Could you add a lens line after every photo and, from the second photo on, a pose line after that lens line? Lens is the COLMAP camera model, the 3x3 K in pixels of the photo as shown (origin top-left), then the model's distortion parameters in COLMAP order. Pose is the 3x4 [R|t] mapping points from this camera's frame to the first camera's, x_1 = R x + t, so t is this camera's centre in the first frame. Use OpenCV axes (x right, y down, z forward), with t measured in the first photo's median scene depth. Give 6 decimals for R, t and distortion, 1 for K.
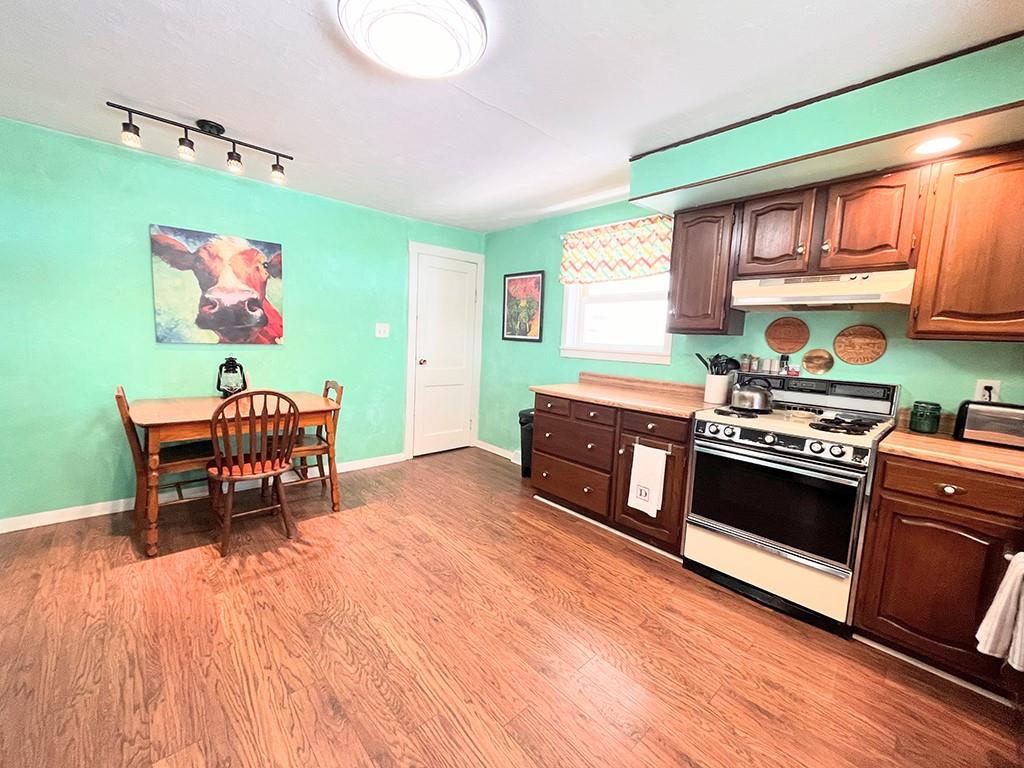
lens RADIAL K [[415.3, 0, 509.4], [0, 415.3, 384.3], [0, 0, 1]] dist [0.001054, 0.000194]
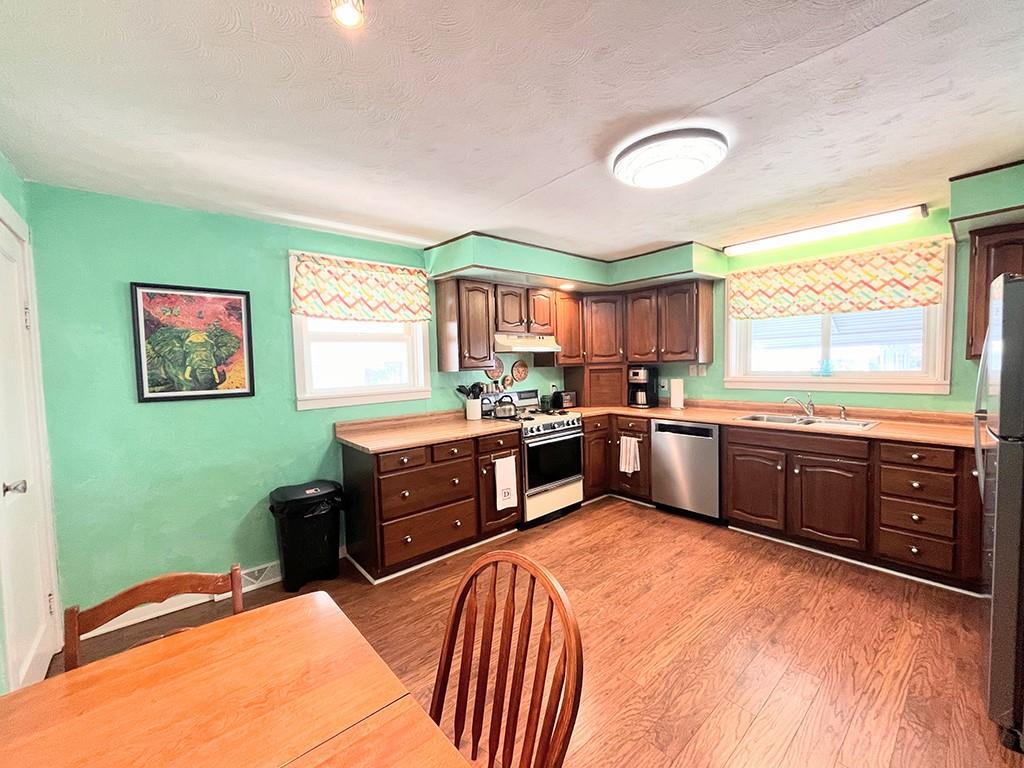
lens RADIAL K [[415.3, 0, 509.4], [0, 415.3, 384.3], [0, 0, 1]] dist [0.001054, 0.000194]
pose [[0.022910, -0.093397, 0.995365, -1.020746], [0.145498, 0.985338, 0.089108, -0.207561], [-0.989093, 0.142783, 0.036163, 0.968651]]
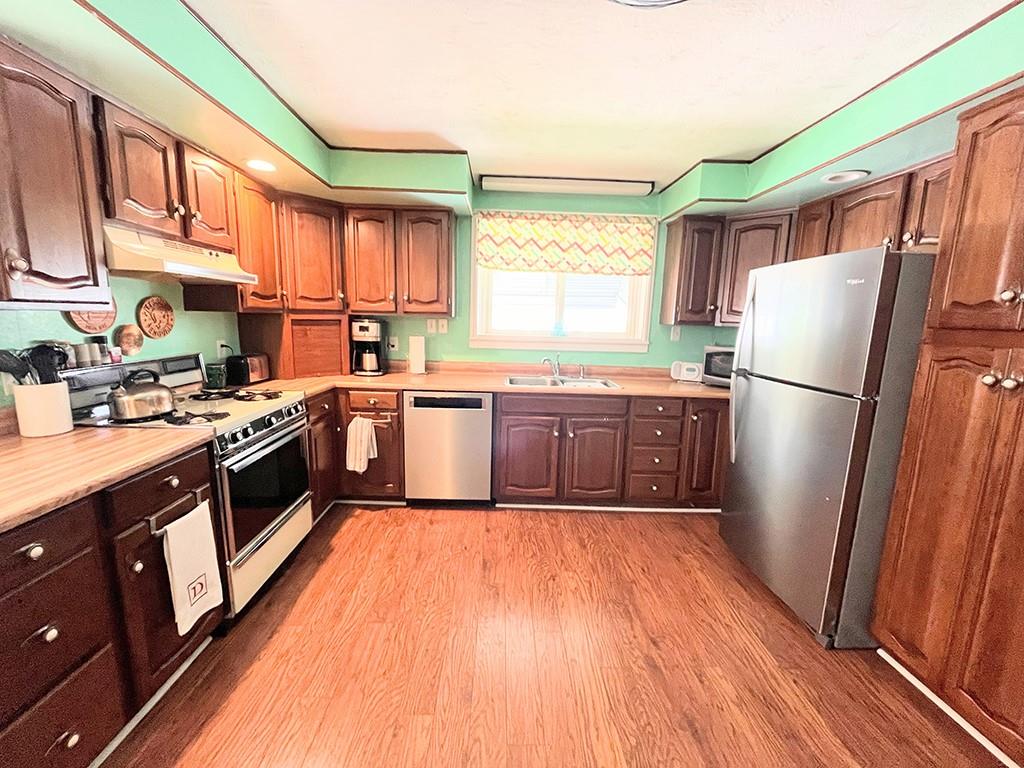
lens RADIAL K [[415.3, 0, 509.4], [0, 415.3, 384.3], [0, 0, 1]] dist [0.001054, 0.000194]
pose [[-0.751804, -0.166101, 0.638123, -0.370724], [0.018598, 0.962026, 0.272322, -0.186248], [-0.659124, 0.216600, -0.720166, 1.159528]]
